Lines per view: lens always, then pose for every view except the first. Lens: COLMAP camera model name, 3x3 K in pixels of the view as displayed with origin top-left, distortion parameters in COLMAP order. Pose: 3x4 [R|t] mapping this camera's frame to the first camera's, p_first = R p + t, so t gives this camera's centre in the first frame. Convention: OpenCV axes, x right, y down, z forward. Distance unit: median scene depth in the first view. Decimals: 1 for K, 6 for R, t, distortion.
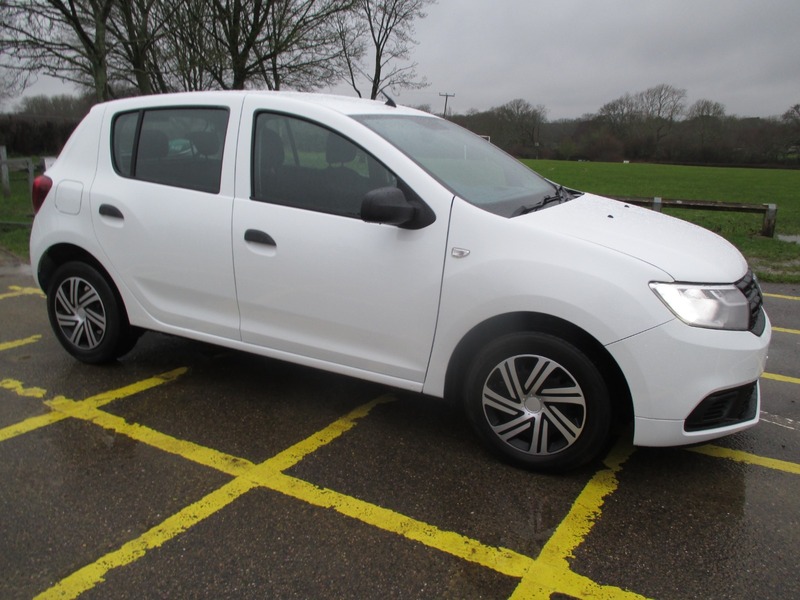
lens RADIAL K [[666.8, 0, 399.9], [0, 666.8, 313.9], [0, 0, 1]] dist [-0.031225, -0.006337]
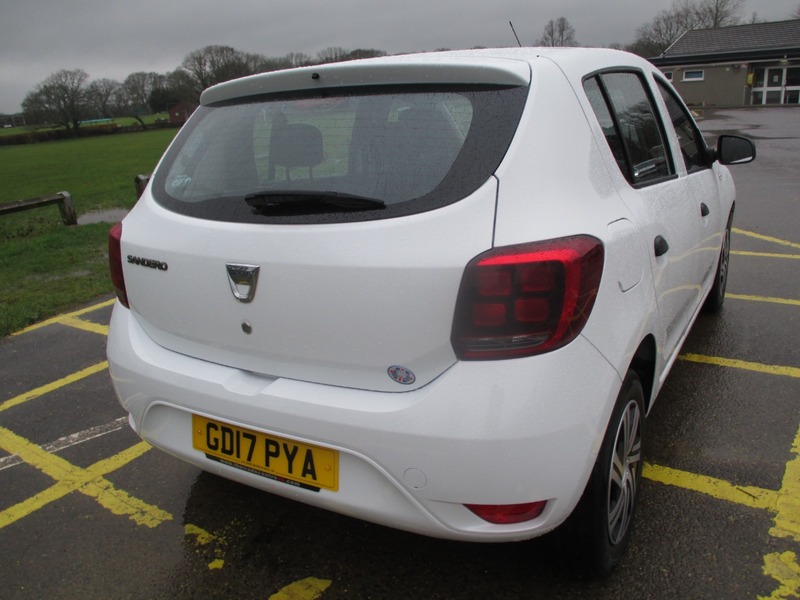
lens RADIAL K [[666.8, 0, 399.9], [0, 666.8, 313.9], [0, 0, 1]] dist [-0.031225, -0.006337]
pose [[0.067906, -0.331929, 0.940857, -1.123025], [0.326191, 0.898594, 0.293476, -0.394534], [-0.942862, 0.286970, 0.169292, 1.290142]]
